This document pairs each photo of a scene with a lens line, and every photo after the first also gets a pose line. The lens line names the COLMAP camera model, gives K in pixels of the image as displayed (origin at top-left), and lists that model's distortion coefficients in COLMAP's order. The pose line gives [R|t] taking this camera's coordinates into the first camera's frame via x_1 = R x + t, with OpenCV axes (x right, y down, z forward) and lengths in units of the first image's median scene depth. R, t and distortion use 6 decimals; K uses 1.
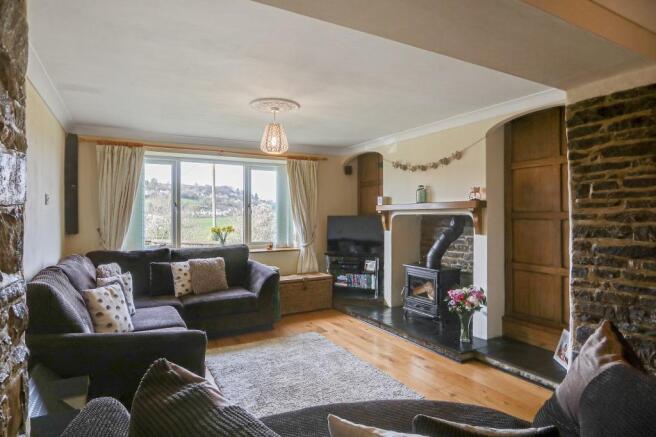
lens RADIAL K [[363.5, 0, 328.0], [0, 363.5, 218.5], [0, 0, 1]] dist [-0.007617, -0.000243]
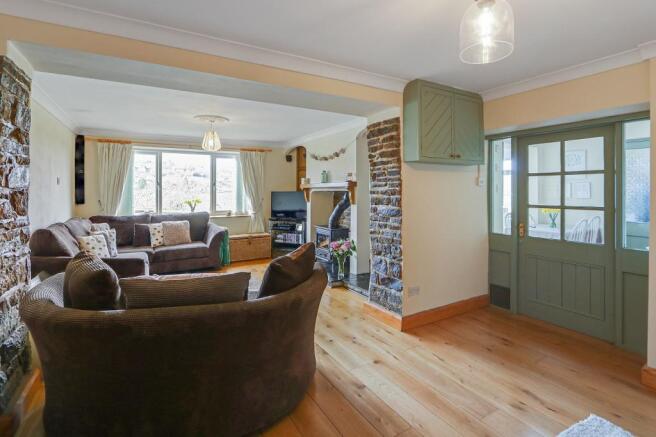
lens RADIAL K [[314.1, 0, 326.9], [0, 314.1, 192.1], [0, 0, 1]] dist [0.000607, -0.000118]
pose [[0.999972, 0.001101, 0.007377, 0.266633], [-0.001060, 0.999984, -0.005541, 0.000893], [-0.007383, 0.005533, 0.999957, -0.259674]]
